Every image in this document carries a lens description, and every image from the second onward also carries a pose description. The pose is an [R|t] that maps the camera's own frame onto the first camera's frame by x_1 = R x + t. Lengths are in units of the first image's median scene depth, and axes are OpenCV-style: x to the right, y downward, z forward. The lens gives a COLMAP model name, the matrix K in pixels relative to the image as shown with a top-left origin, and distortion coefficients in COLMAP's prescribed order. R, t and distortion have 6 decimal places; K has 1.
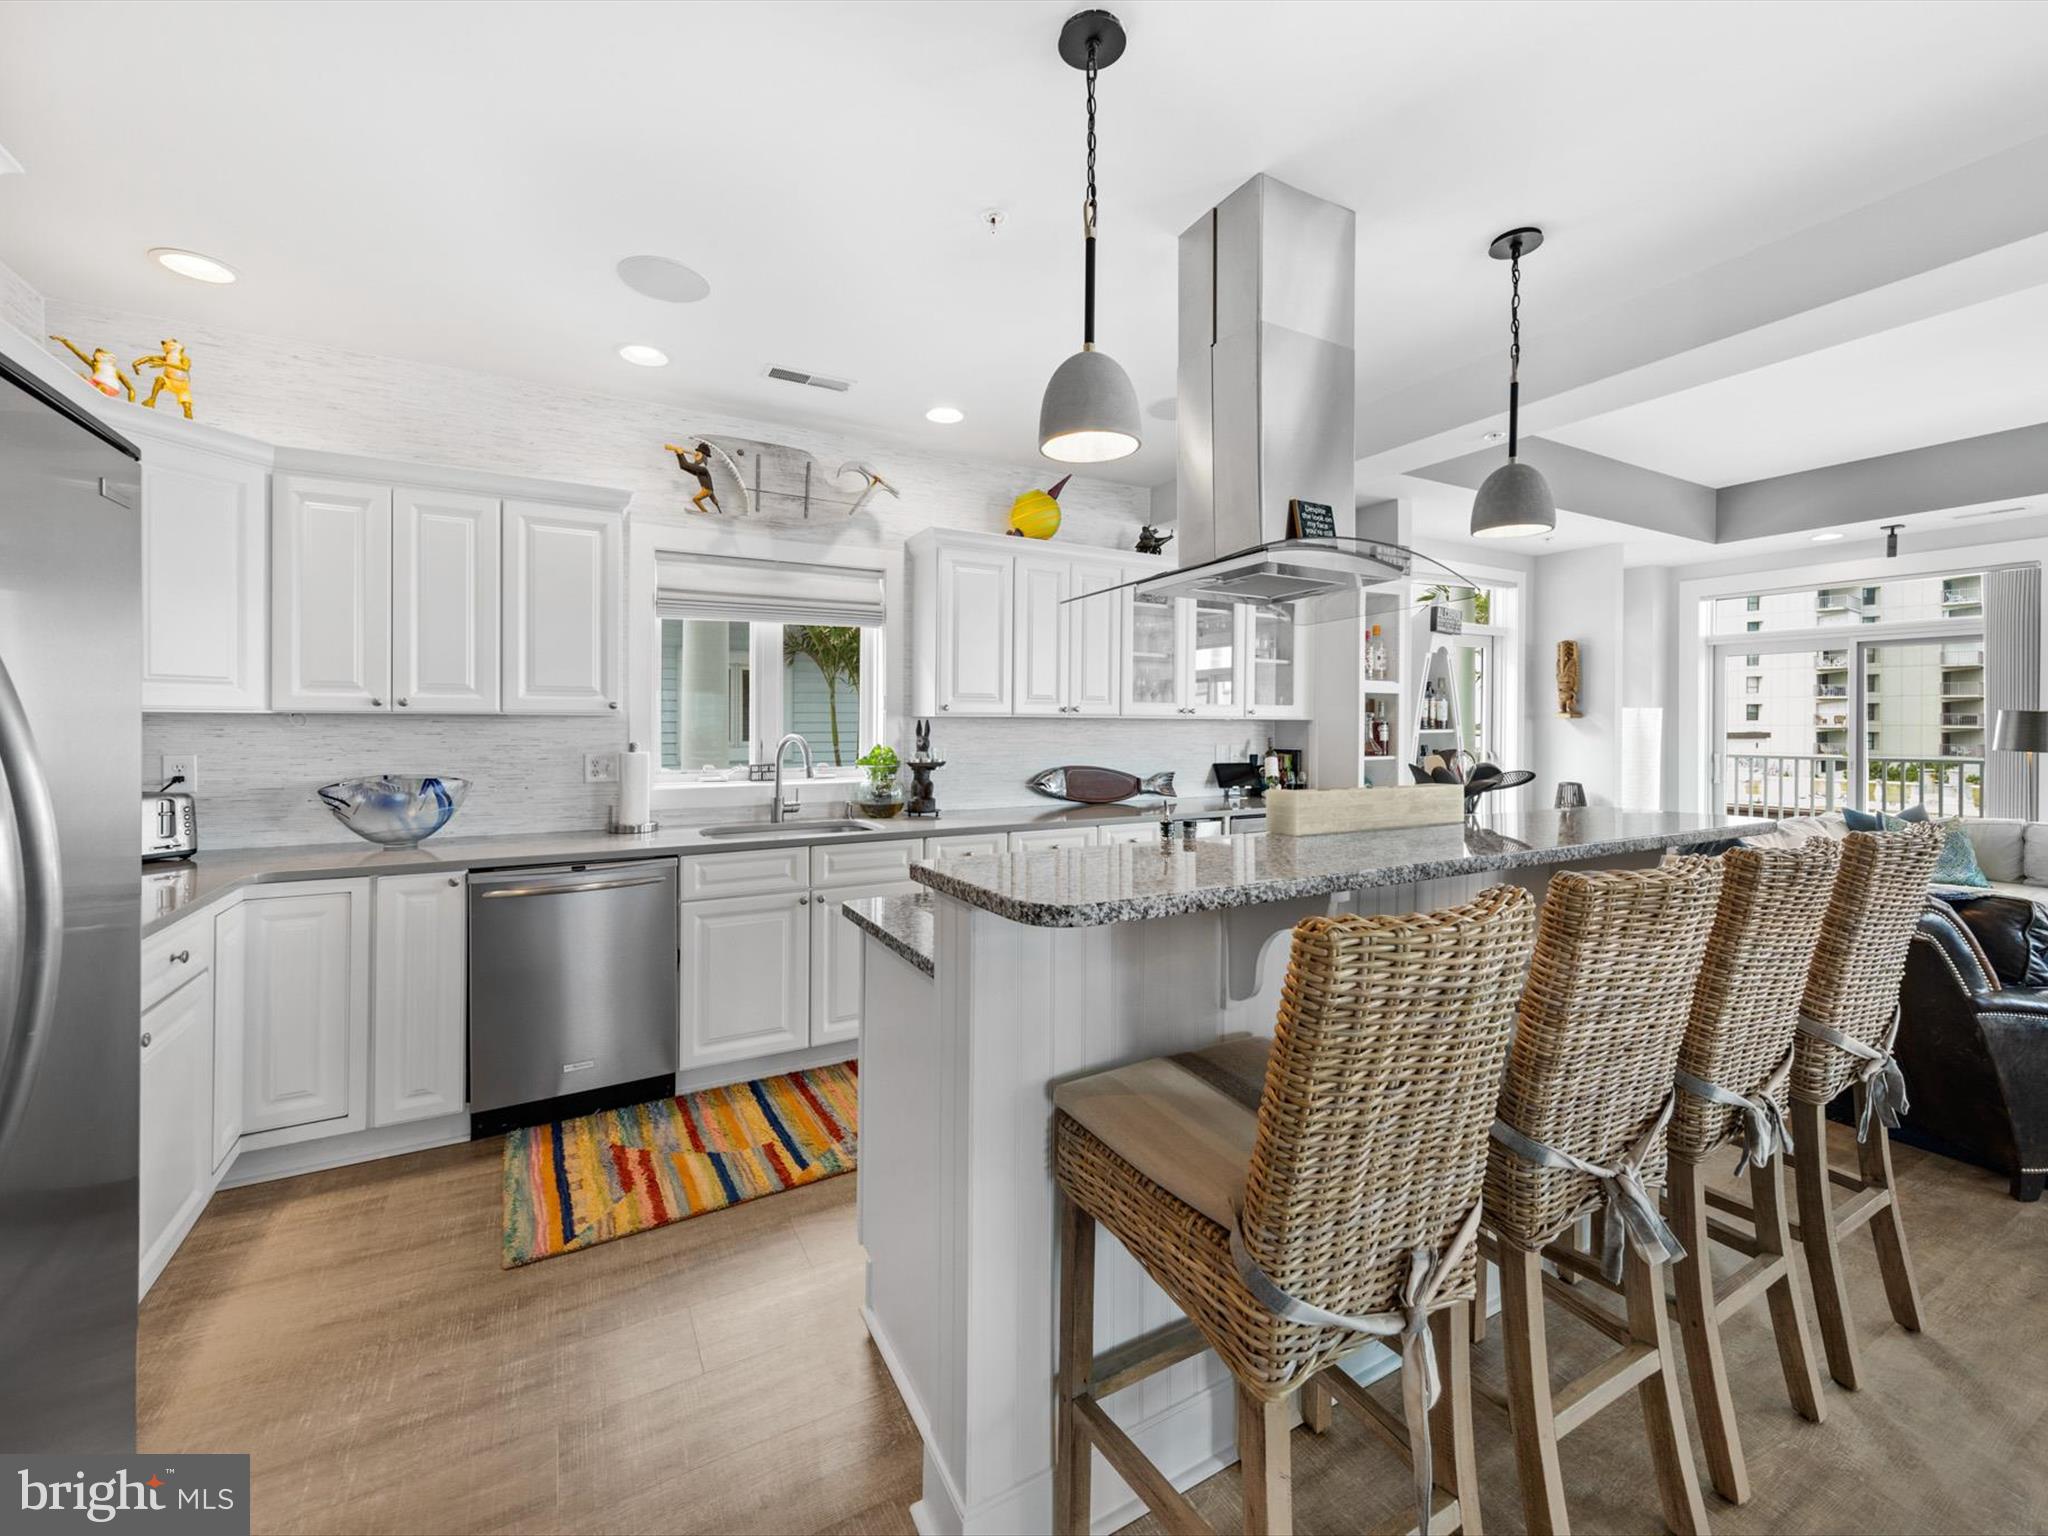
lens RADIAL K [[852.1, 0, 1009.5], [0, 852.1, 730.9], [0, 0, 1]] dist [0.003710, 0.000246]
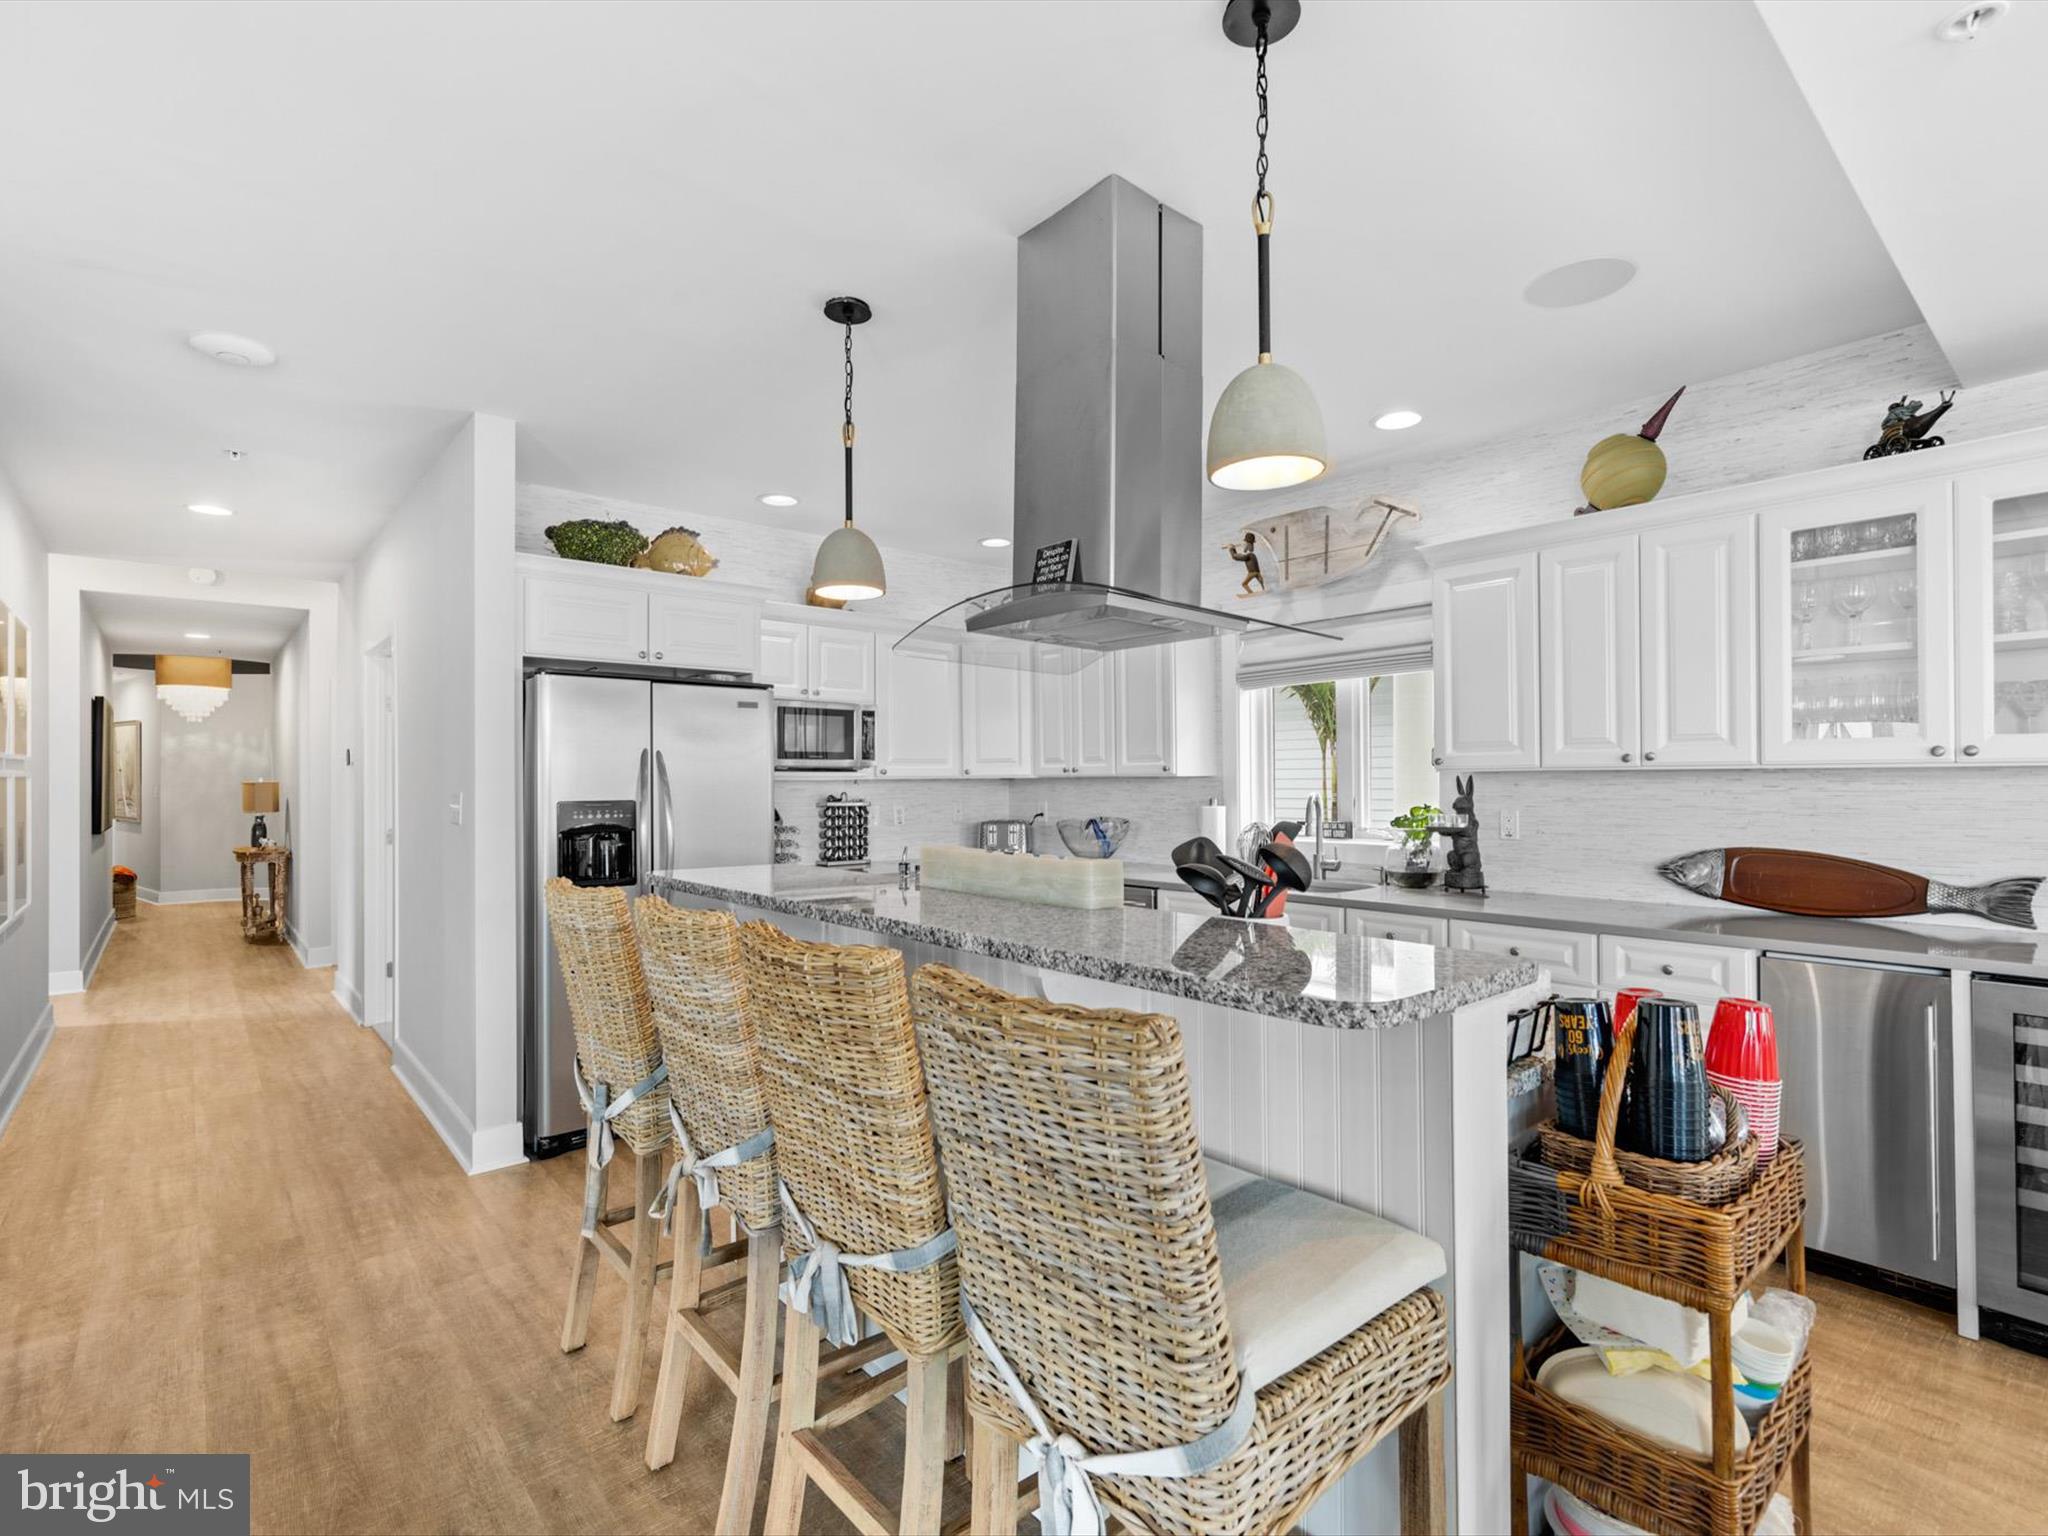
lens RADIAL K [[955.1, 0, 1029.7], [0, 955.1, 770.5], [0, 0, 1]] dist [0.017141, -0.000455]
pose [[0.217470, -0.015372, -0.975946, 0.711673], [-0.000052, 0.999876, -0.015761, -0.003172], [0.976067, 0.003478, 0.217442, 0.393455]]
